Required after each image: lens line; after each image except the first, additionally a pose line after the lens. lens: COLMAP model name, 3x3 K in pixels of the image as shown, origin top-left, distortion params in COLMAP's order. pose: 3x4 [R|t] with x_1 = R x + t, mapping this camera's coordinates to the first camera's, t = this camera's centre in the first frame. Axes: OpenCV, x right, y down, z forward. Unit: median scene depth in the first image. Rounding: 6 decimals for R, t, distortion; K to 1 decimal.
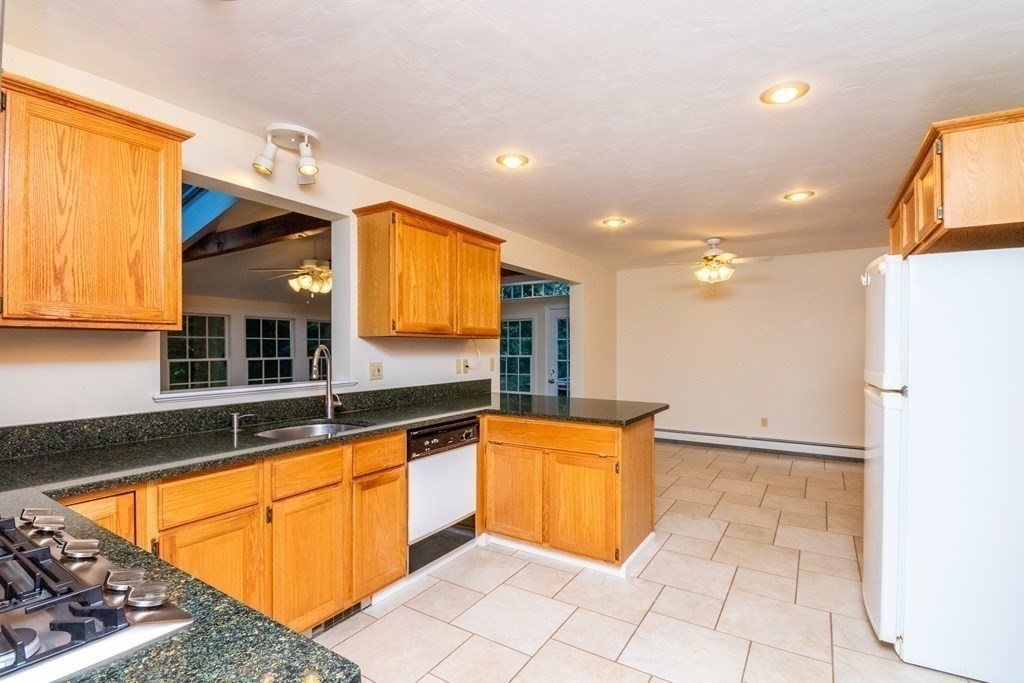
lens RADIAL K [[481.4, 0, 509.7], [0, 481.4, 350.5], [0, 0, 1]] dist [0.006833, -0.000301]
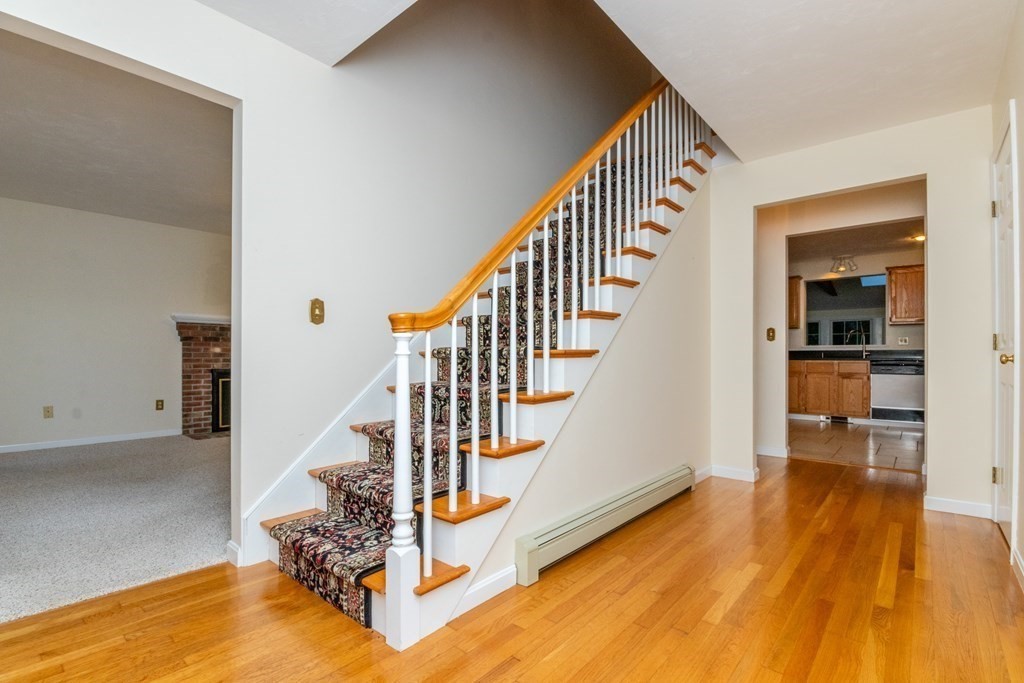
lens RADIAL K [[485.9, 0, 497.6], [0, 485.9, 354.5], [0, 0, 1]] dist [-0.006130, -0.001371]
pose [[-0.141169, -0.004790, -0.989974, 2.570877], [-0.010168, 0.999943, -0.003388, 0.153934], [0.989933, 0.009587, -0.141210, -0.583179]]
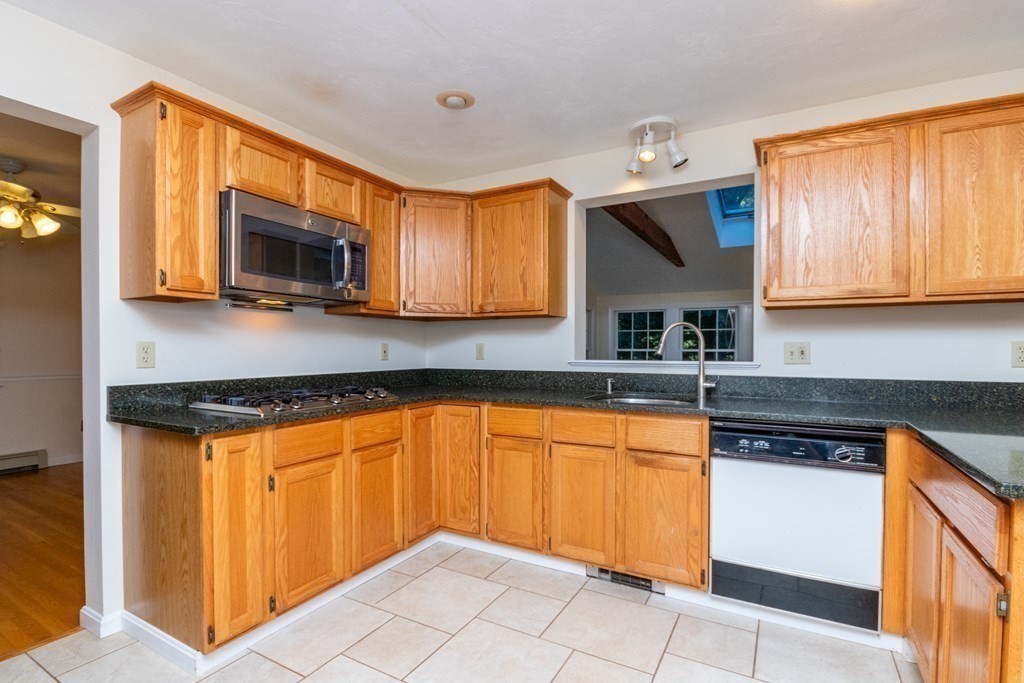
lens RADIAL K [[485.9, 0, 497.6], [0, 485.9, 354.5], [0, 0, 1]] dist [-0.006130, -0.001371]
pose [[0.047206, 0.015024, -0.998772, 0.596680], [-0.009035, 0.999852, 0.014613, 0.045391], [0.998844, 0.008334, 0.047335, 0.588132]]
